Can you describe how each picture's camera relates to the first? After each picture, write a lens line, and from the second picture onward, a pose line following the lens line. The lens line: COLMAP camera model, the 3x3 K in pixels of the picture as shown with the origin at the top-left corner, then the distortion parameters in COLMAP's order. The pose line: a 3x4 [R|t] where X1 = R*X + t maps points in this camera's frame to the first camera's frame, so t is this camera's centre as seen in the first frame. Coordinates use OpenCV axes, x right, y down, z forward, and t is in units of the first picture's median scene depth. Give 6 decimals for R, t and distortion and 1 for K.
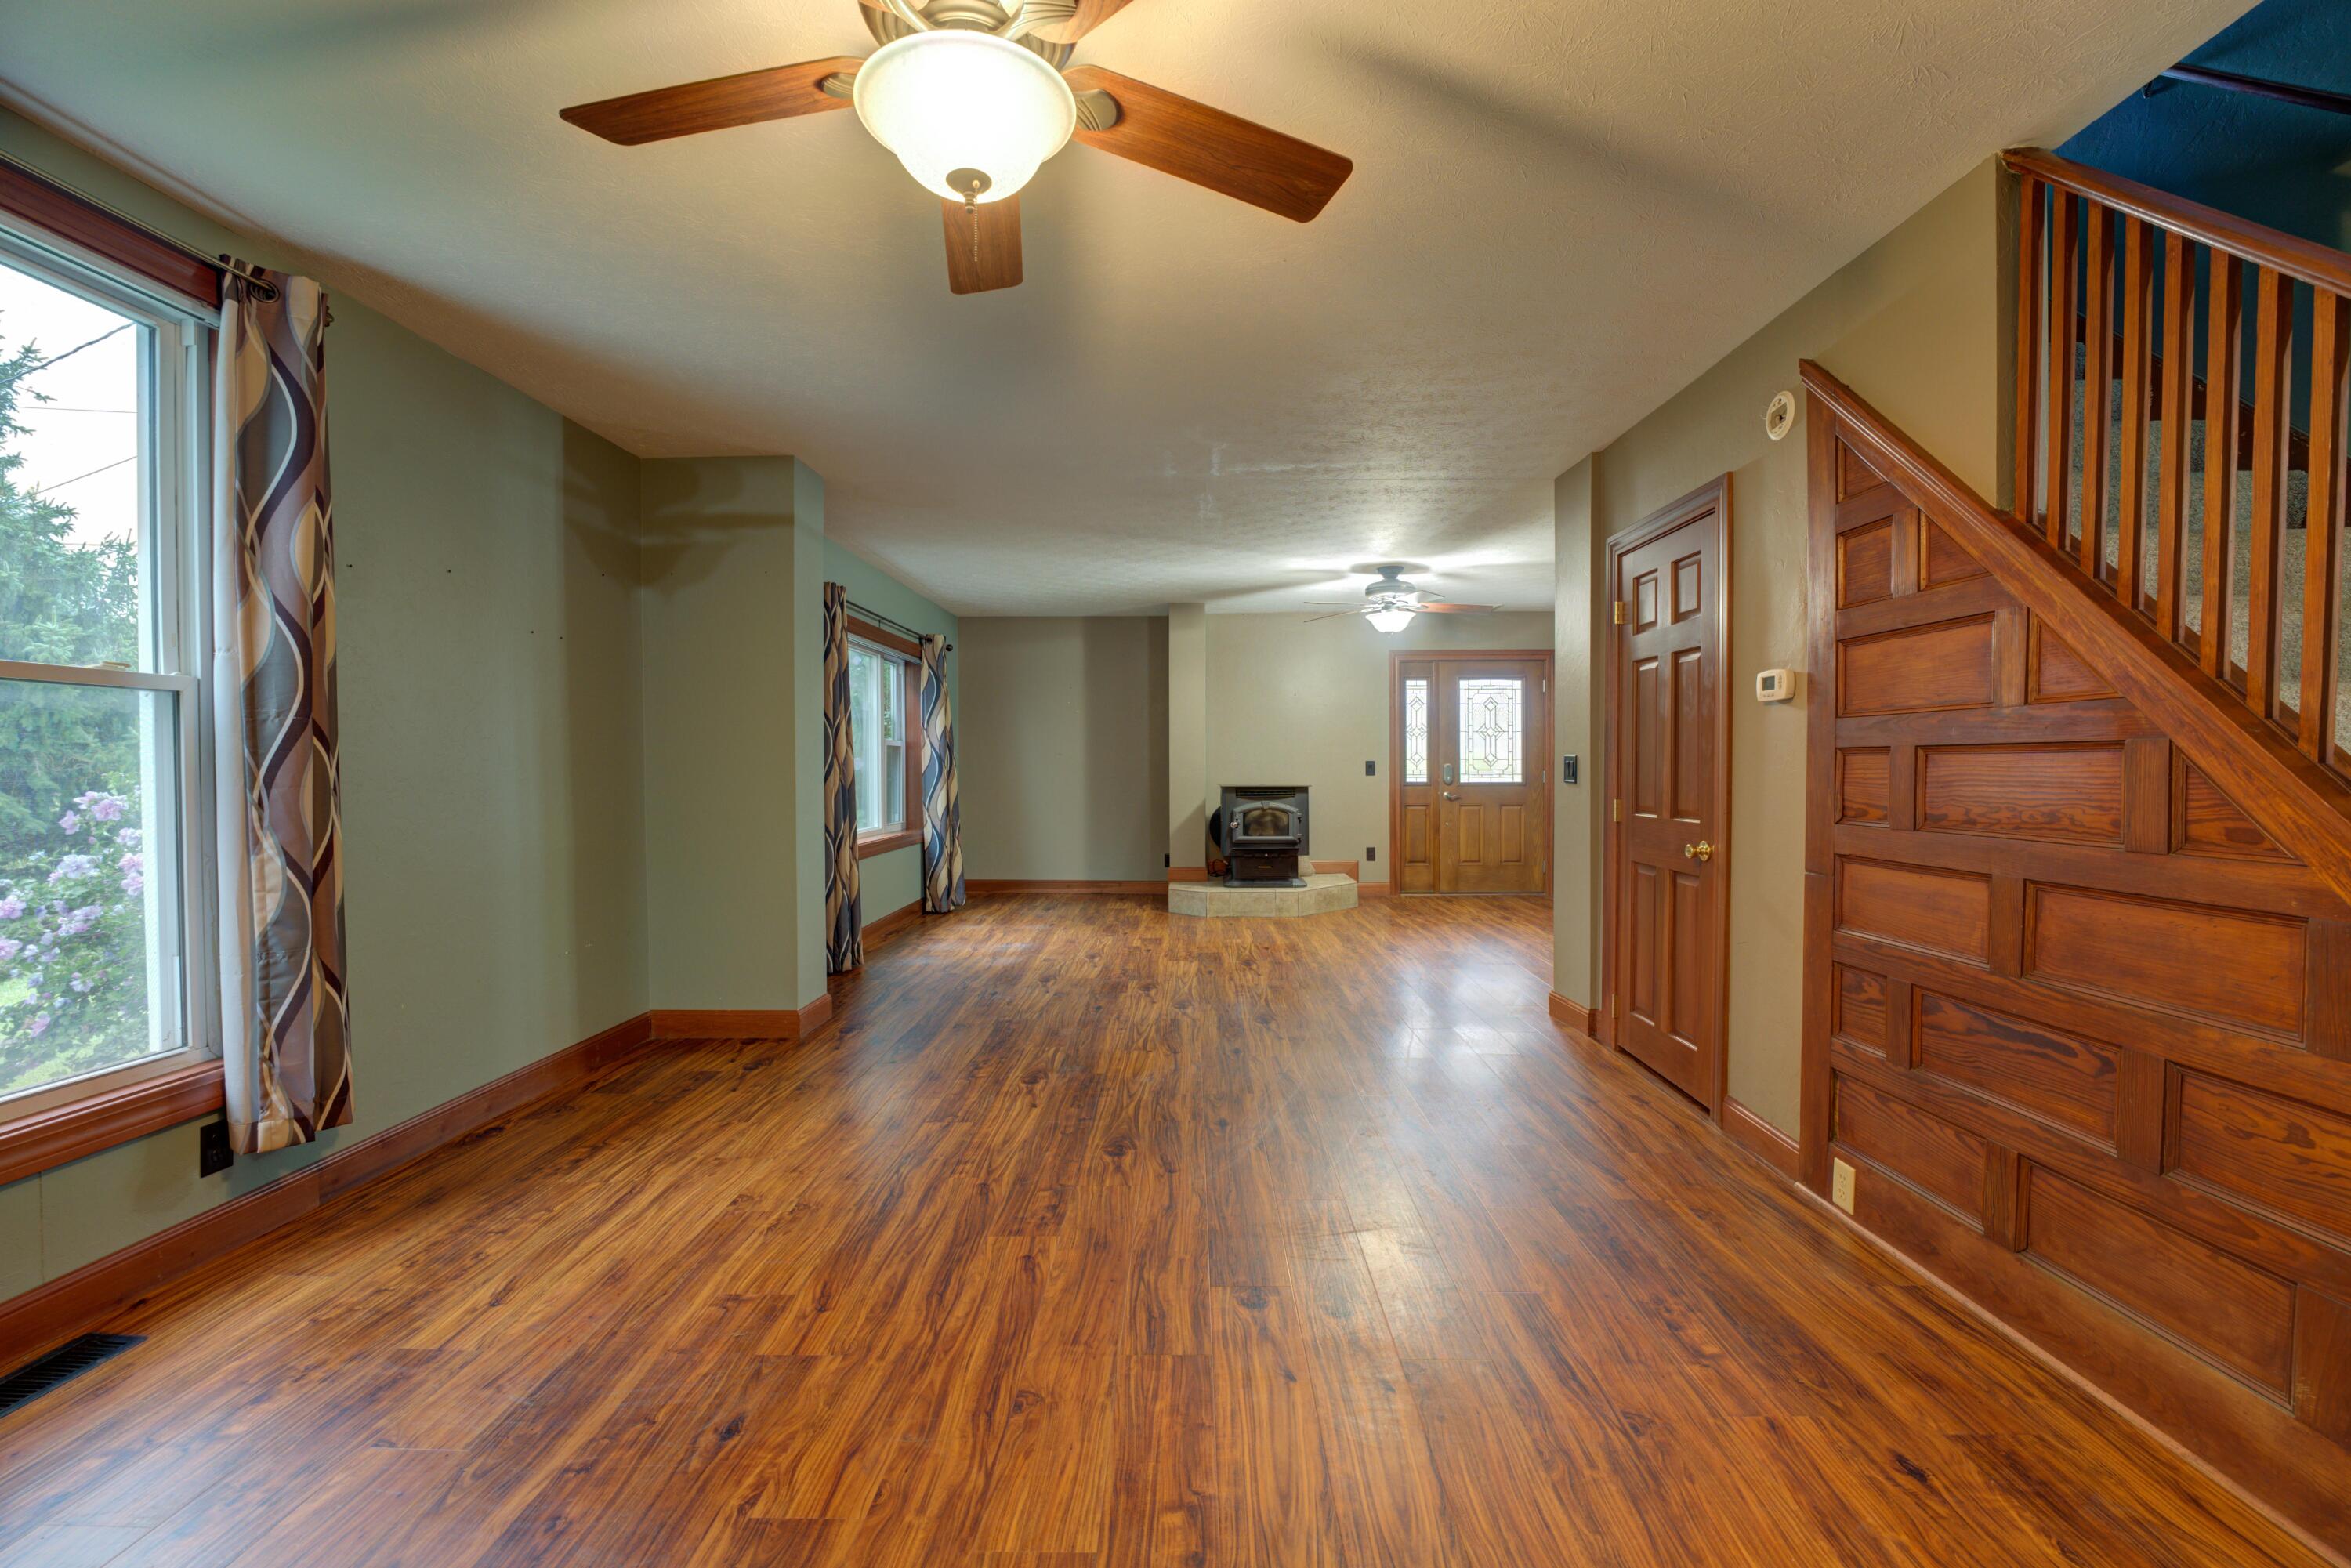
lens RADIAL K [[948.9, 0, 1193.5], [0, 948.9, 778.7], [0, 0, 1]] dist [-0.020700, 0.000189]
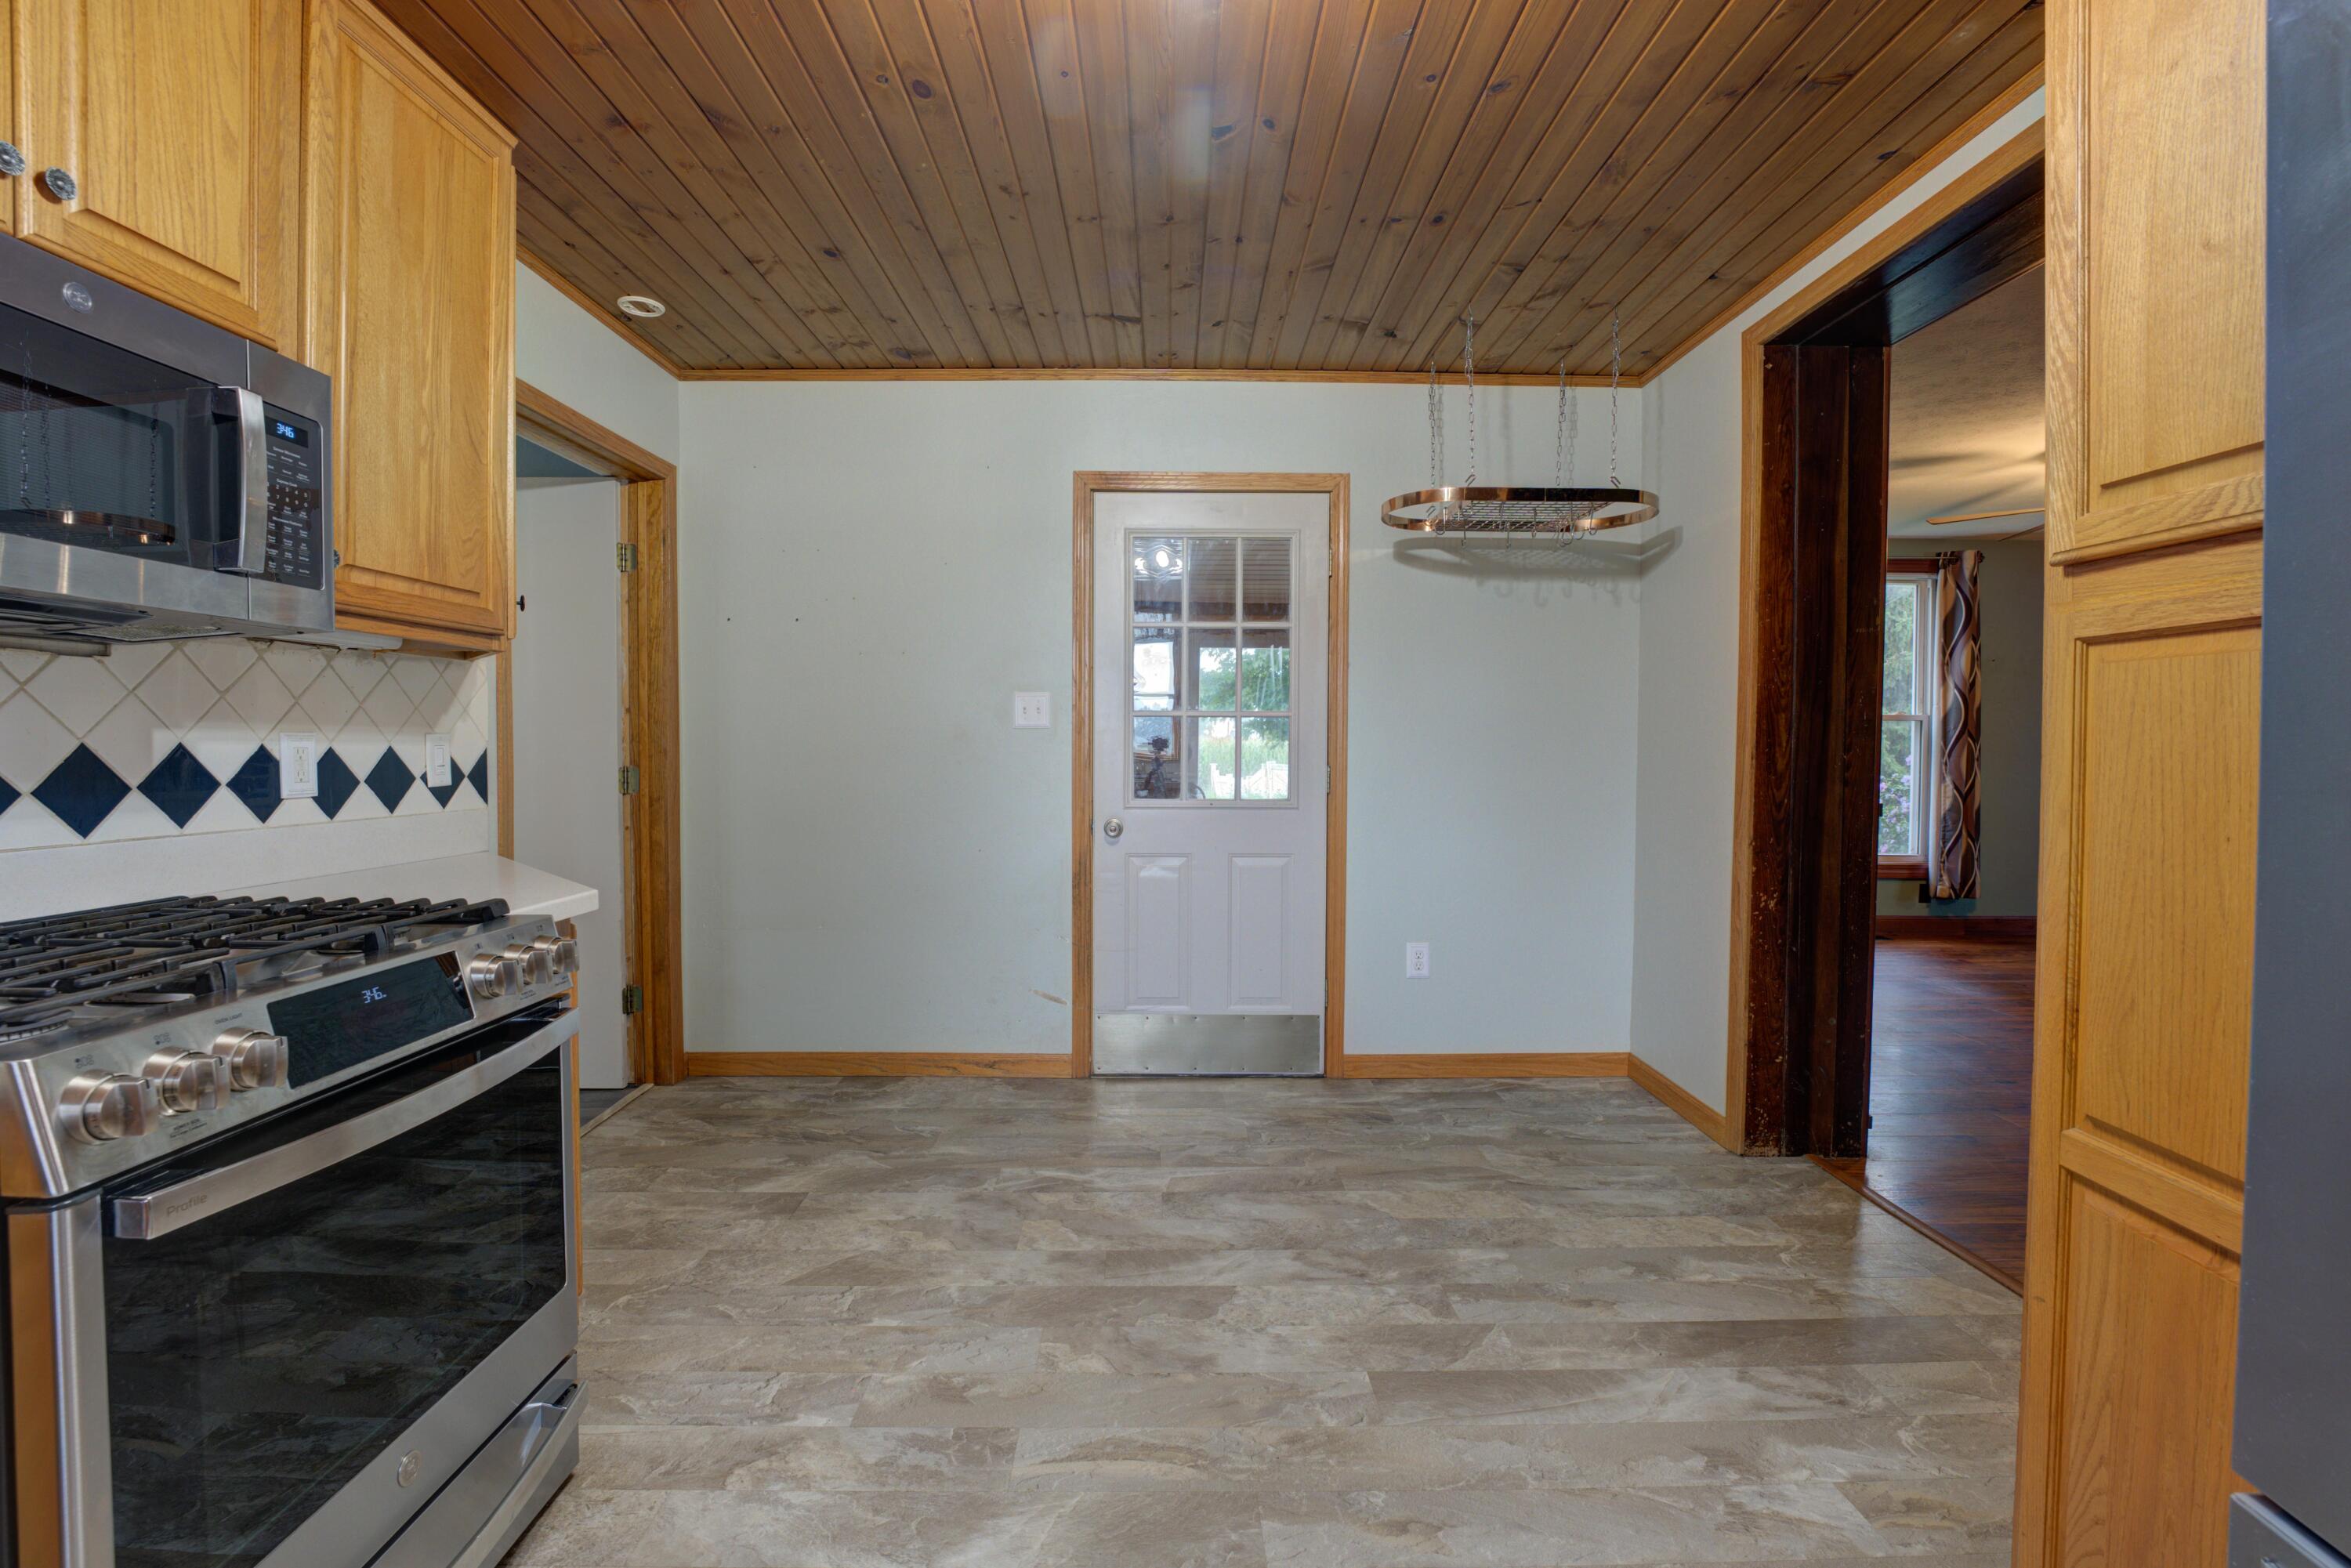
lens RADIAL K [[948.9, 0, 1184.1], [0, 948.9, 763.0], [0, 0, 1]] dist [-0.020700, 0.000189]
pose [[0.005527, 0.021537, -0.999753, 1.552227], [-0.023780, 0.999488, 0.021400, 0.019467], [0.999702, 0.023655, 0.006036, -1.108156]]
